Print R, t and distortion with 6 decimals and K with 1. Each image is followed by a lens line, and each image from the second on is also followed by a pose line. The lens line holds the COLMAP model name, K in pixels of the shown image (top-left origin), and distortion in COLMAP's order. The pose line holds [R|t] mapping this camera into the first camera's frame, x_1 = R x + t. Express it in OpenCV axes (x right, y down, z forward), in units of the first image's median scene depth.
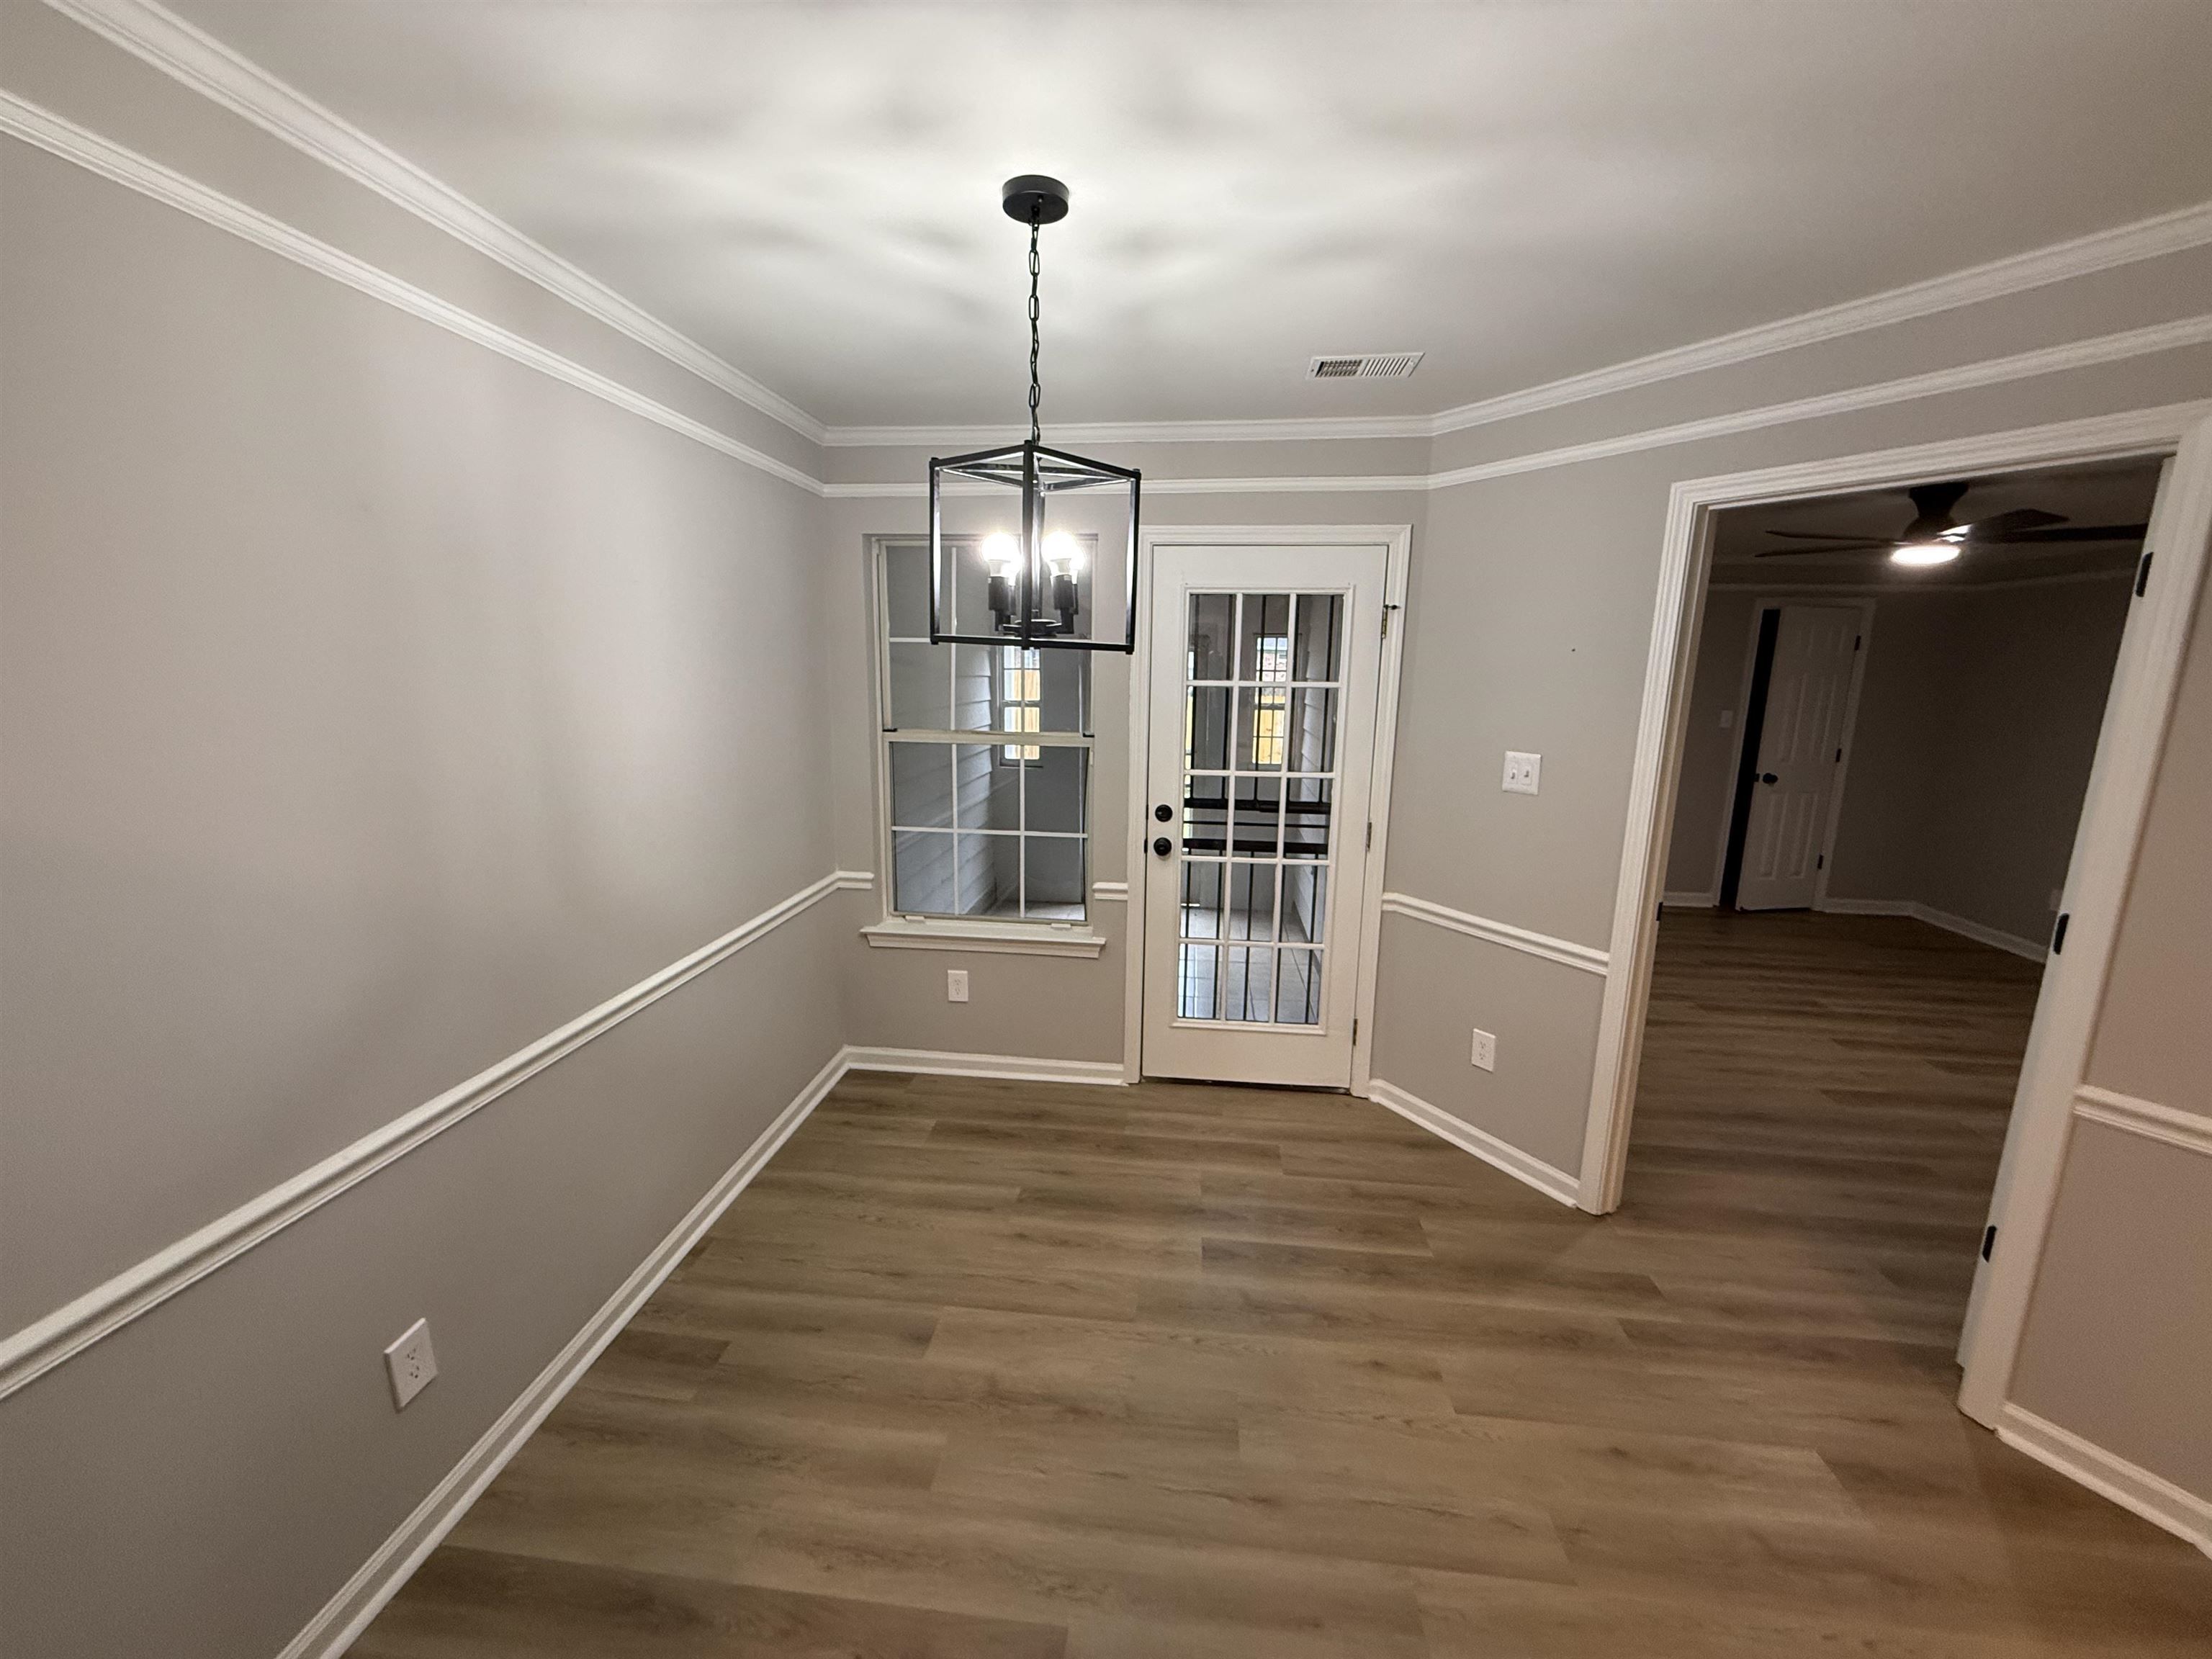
lens RADIAL K [[883.7, 0, 1104.8], [0, 883.7, 829.3], [0, 0, 1]] dist [0.001370, 0.000006]
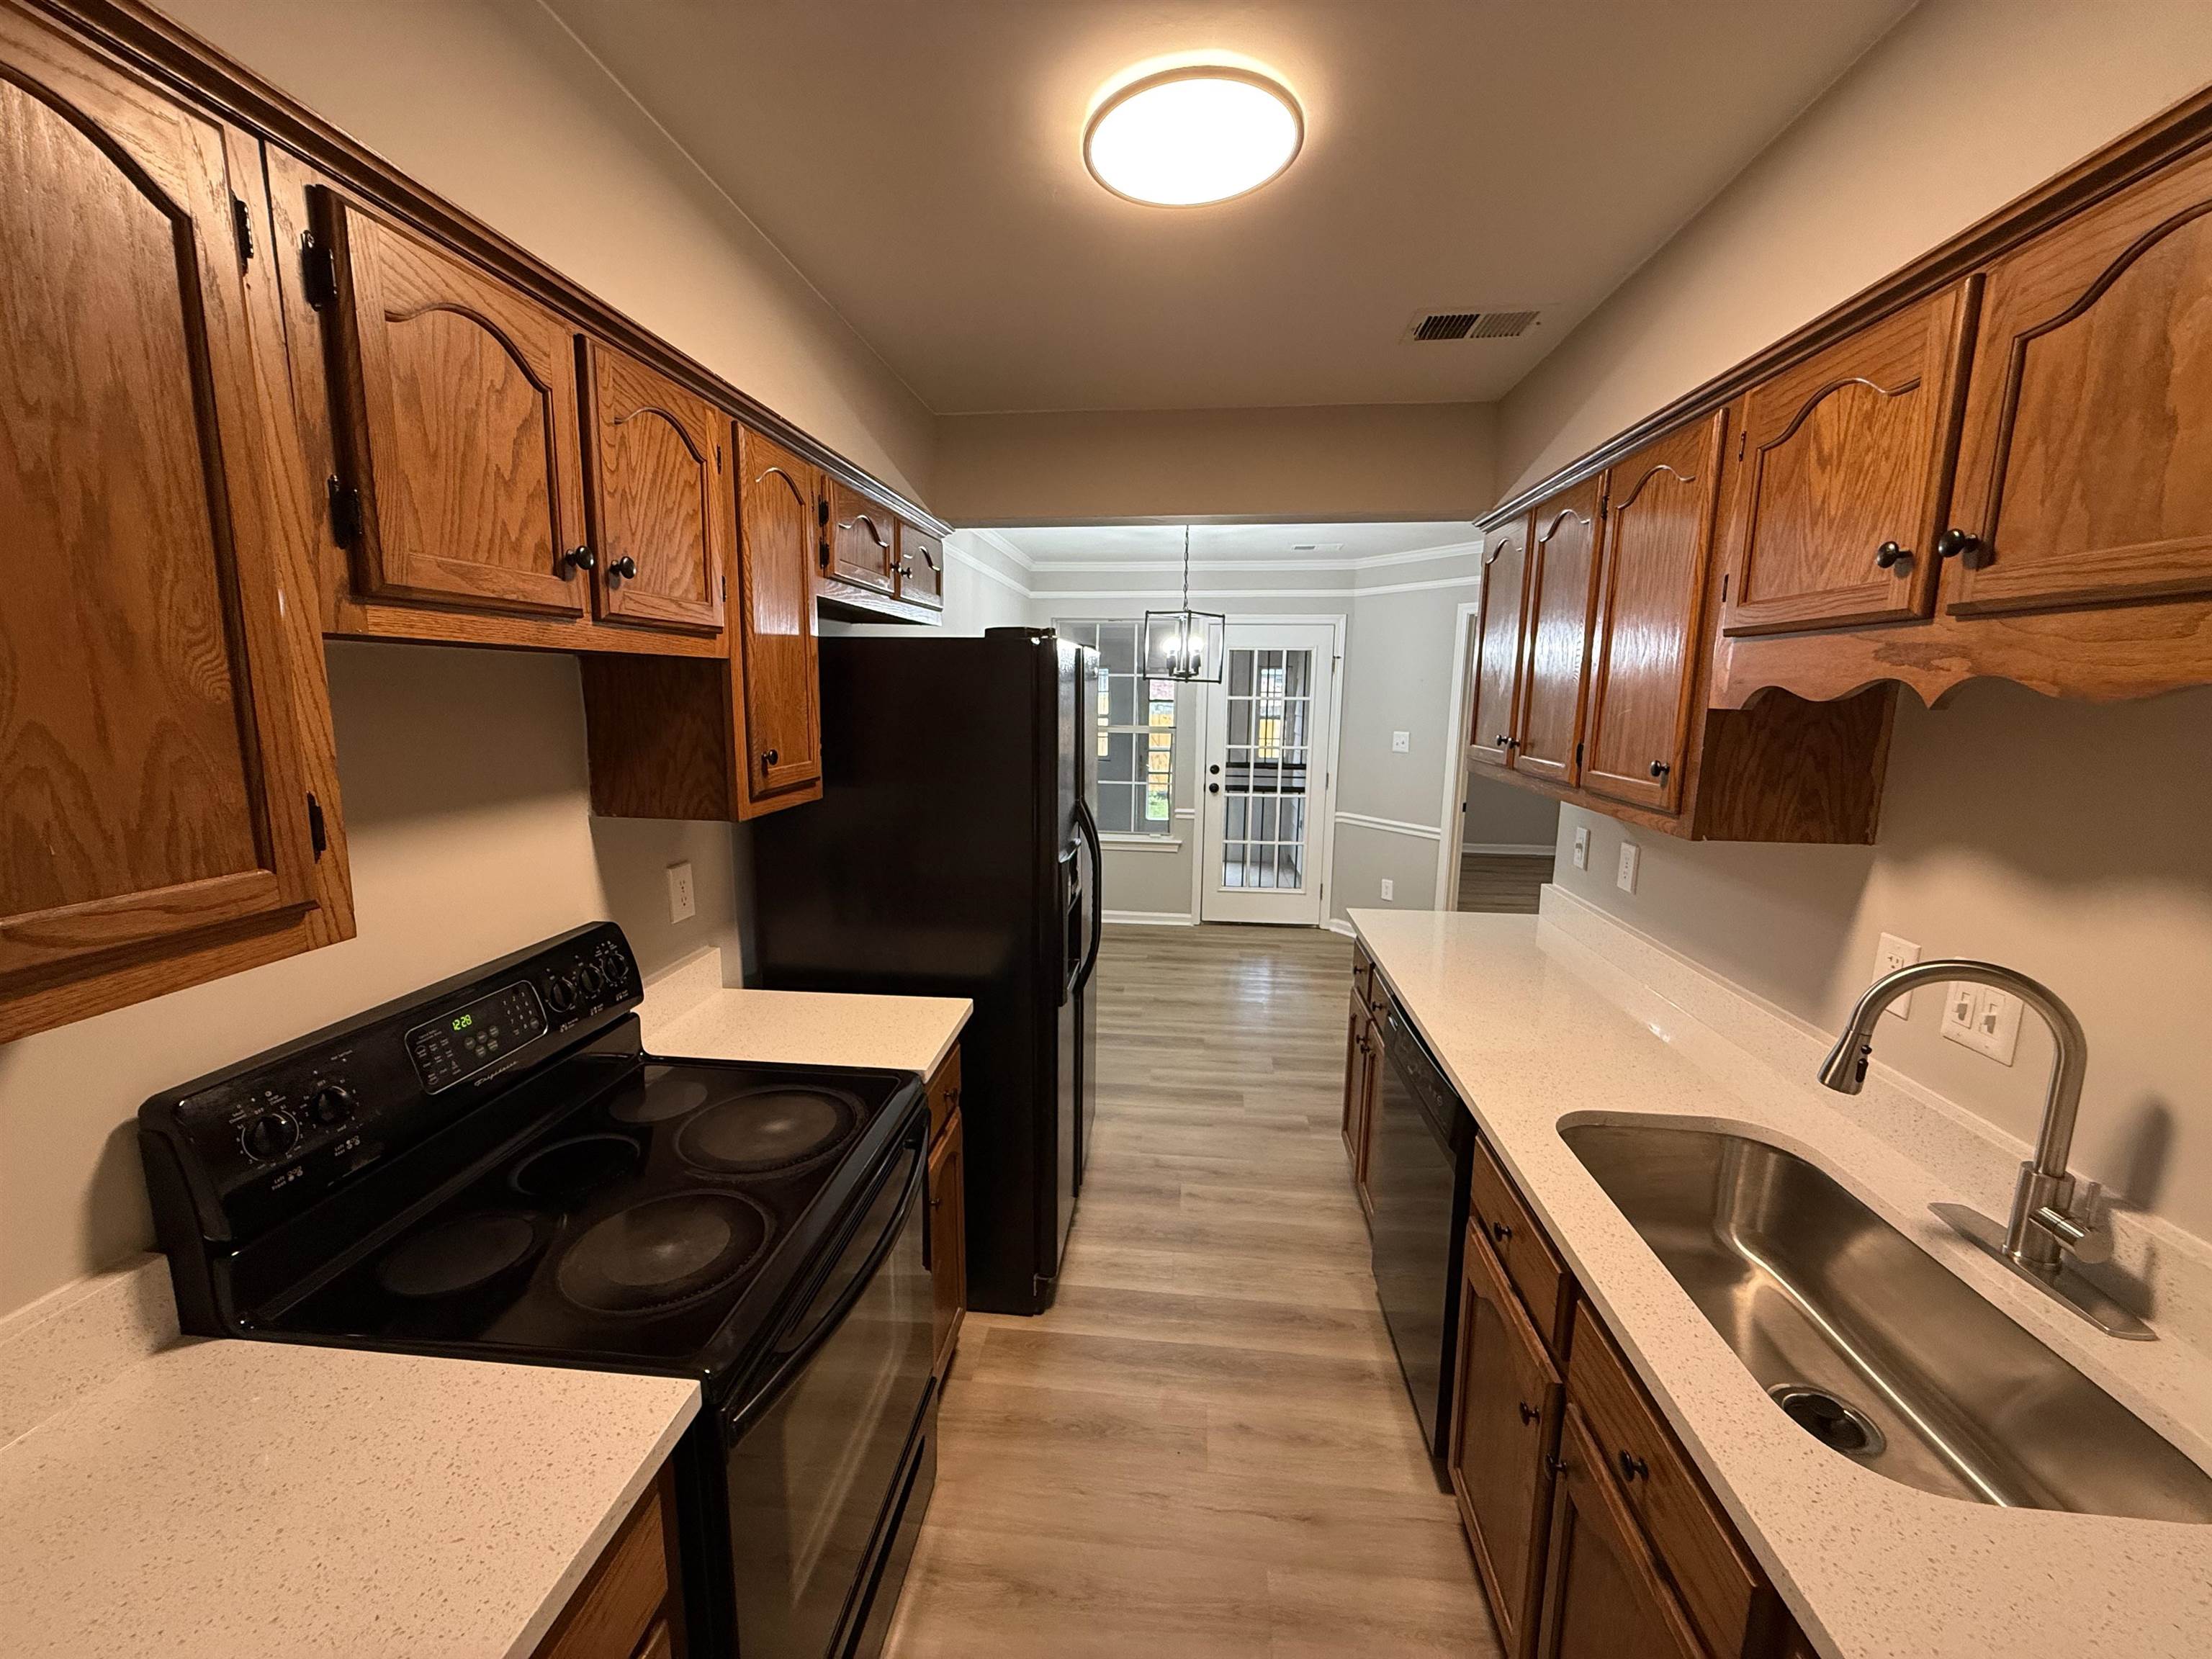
lens RADIAL K [[883.7, 0, 1100.8], [0, 883.7, 828.0], [0, 0, 1]] dist [0.001370, 0.000006]
pose [[0.999997, -0.002210, -0.001200, -0.163059], [0.002179, 0.999675, -0.025396, 0.146209], [0.001256, 0.025393, 0.999677, -0.800590]]
